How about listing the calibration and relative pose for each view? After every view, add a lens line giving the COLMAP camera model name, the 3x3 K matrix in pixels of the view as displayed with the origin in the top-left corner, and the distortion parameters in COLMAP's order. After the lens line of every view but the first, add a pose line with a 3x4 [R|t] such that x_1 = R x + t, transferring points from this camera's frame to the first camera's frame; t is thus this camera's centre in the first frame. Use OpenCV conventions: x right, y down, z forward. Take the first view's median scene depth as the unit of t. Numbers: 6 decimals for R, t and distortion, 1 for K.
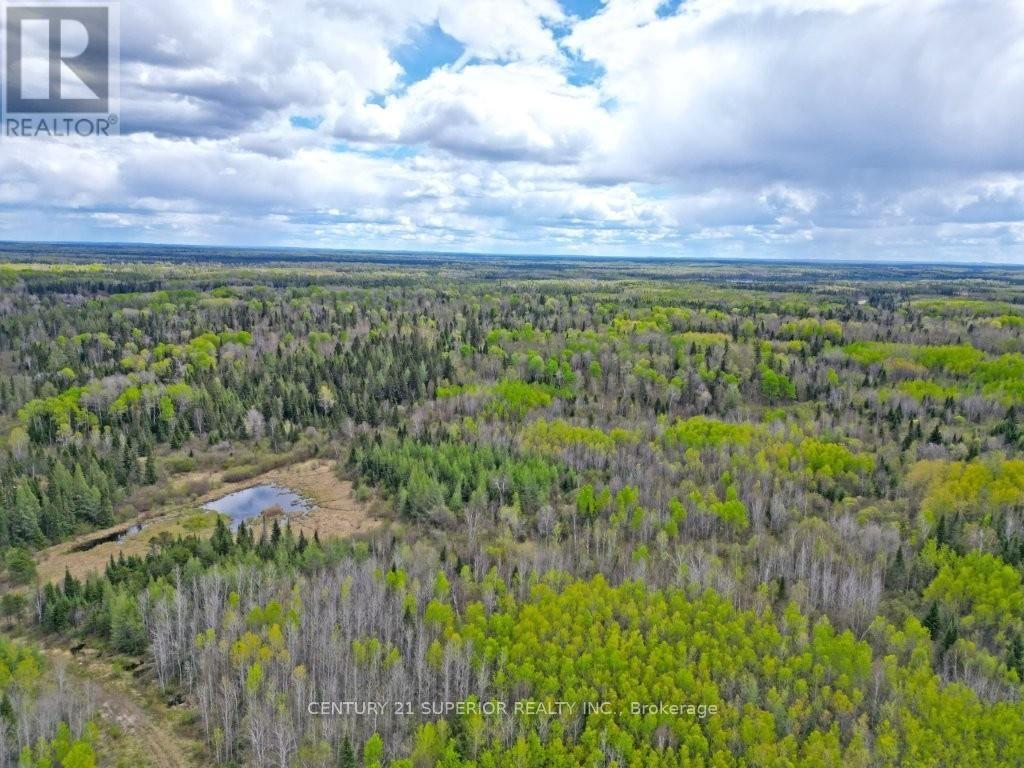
lens RADIAL K [[709.9, 0, 512.0], [0, 709.9, 382.9], [0, 0, 1]] dist [0.090061, -0.092921]
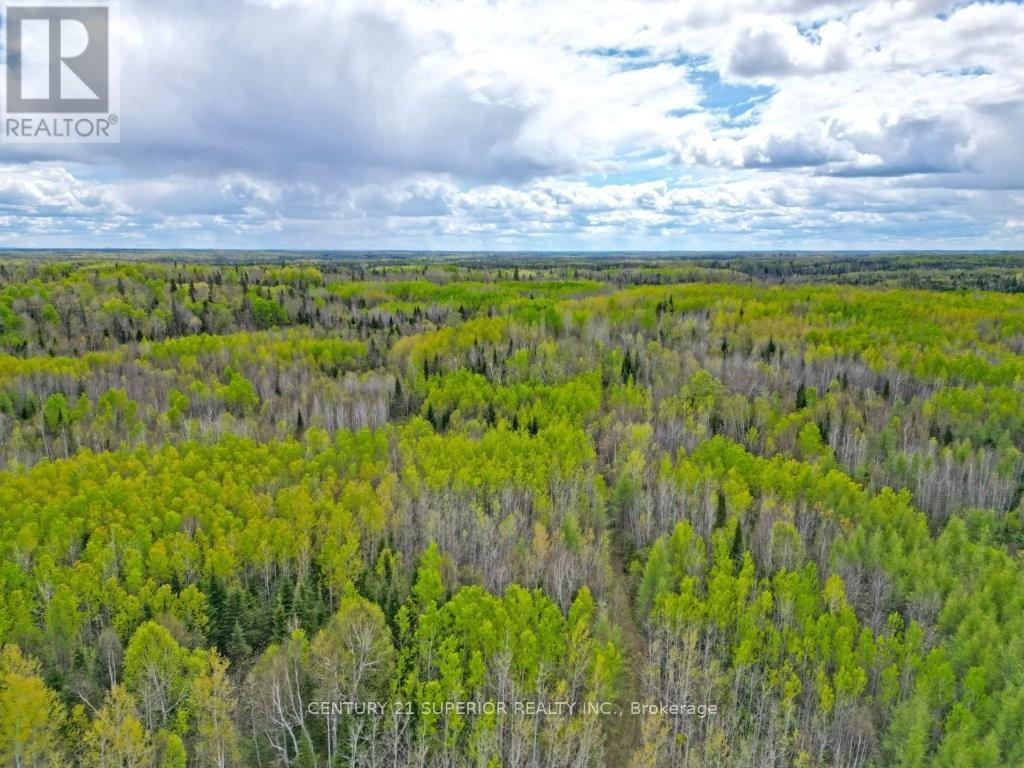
lens RADIAL K [[709.9, 0, 512.0], [0, 709.9, 382.9], [0, 0, 1]] dist [0.090061, -0.092921]
pose [[0.770677, -0.139475, 0.621774, -0.003434], [0.131914, 0.989535, 0.058466, 0.124602], [-0.623422, 0.036962, 0.781011, 0.026675]]
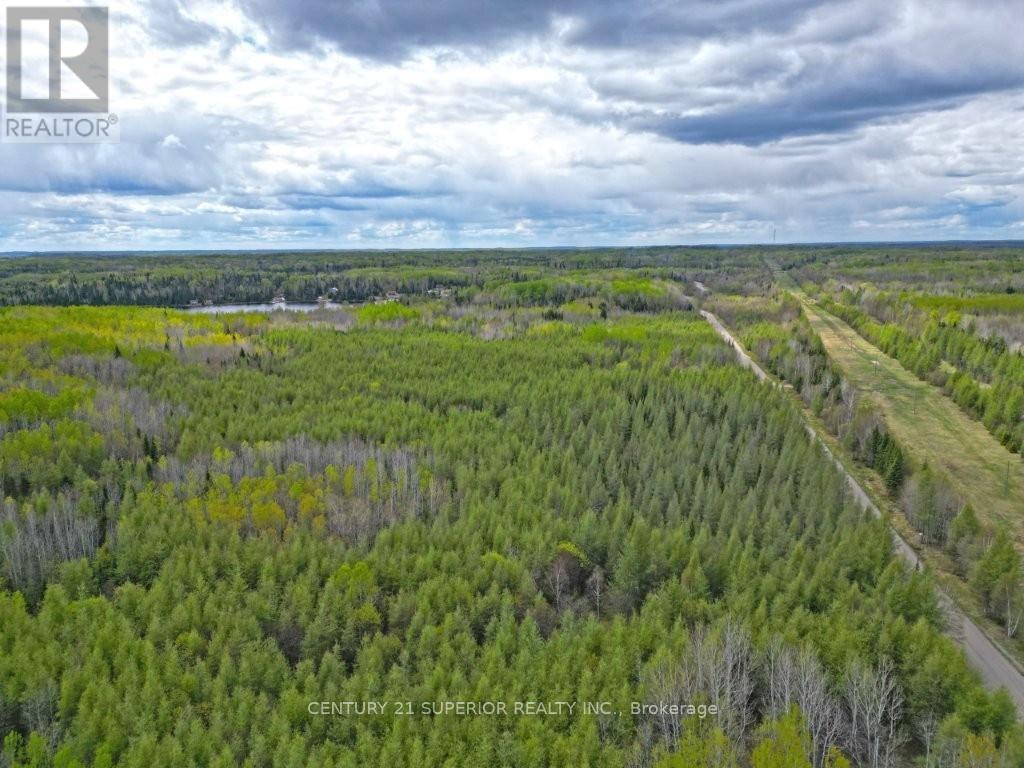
lens RADIAL K [[709.9, 0, 512.0], [0, 709.9, 382.9], [0, 0, 1]] dist [0.090061, -0.092921]
pose [[-0.280120, -0.201879, 0.938497, -0.001174], [0.179657, 0.949339, 0.257835, 0.091351], [-0.943004, 0.240833, -0.229660, 0.014909]]
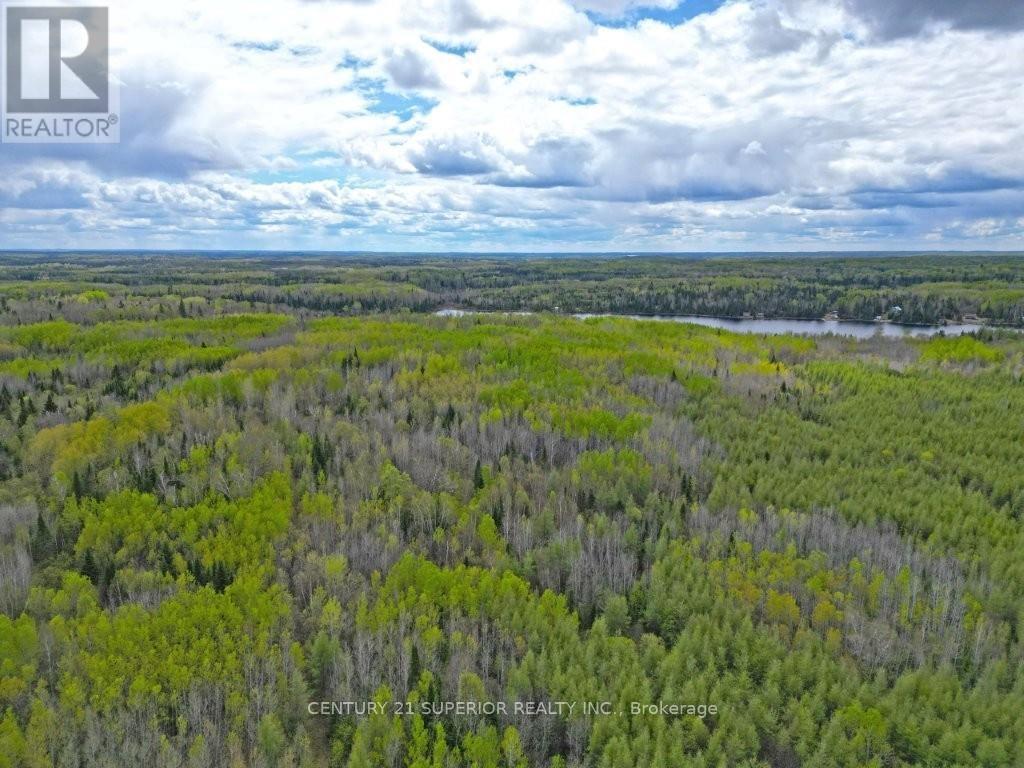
lens RADIAL K [[709.9, 0, 512.0], [0, 709.9, 382.9], [0, 0, 1]] dist [0.090061, -0.092921]
pose [[0.432522, -0.188221, 0.881758, 0.000584], [0.172546, 0.977172, 0.123950, 0.031272], [-0.884959, 0.098532, 0.455125, 0.005000]]
